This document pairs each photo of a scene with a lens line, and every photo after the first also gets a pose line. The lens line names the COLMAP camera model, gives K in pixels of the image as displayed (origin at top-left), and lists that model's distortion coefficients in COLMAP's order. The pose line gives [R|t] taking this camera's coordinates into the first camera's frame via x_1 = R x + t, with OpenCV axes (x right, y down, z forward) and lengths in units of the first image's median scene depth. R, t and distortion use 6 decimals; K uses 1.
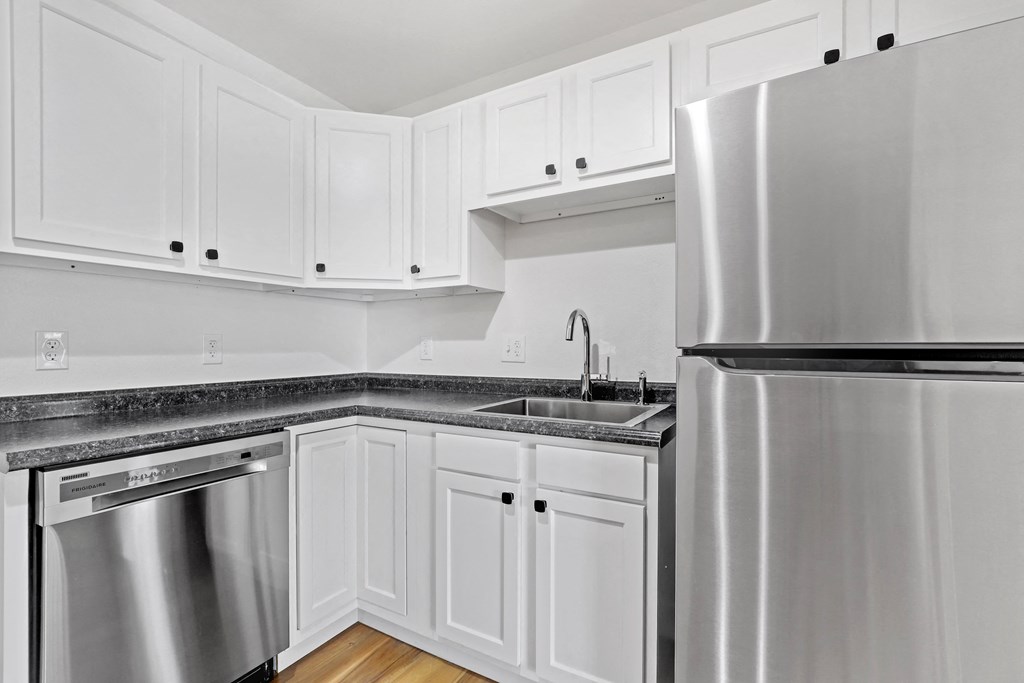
lens RADIAL K [[470.2, 0, 511.7], [0, 470.2, 344.3], [0, 0, 1]] dist [-0.019595, 0.001405]
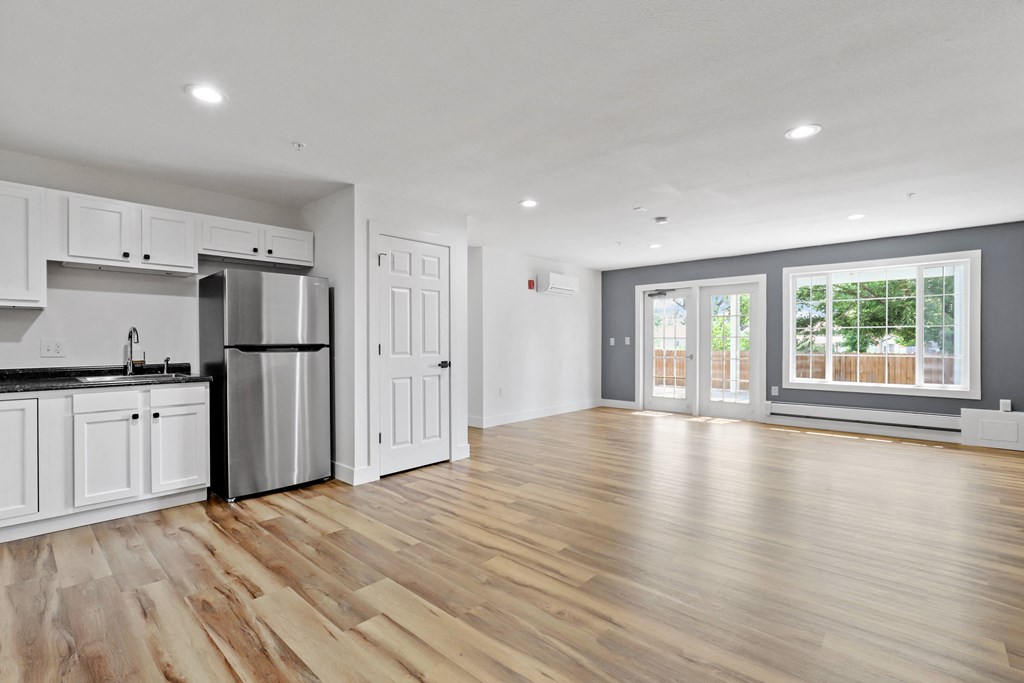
lens RADIAL K [[470.2, 0, 511.7], [0, 470.2, 344.3], [0, 0, 1]] dist [-0.019595, 0.001405]
pose [[0.204912, -0.004216, 0.978771, -1.444955], [0.001476, 0.999991, 0.003998, -0.011300], [-0.978779, 0.000625, 0.204917, -0.944591]]
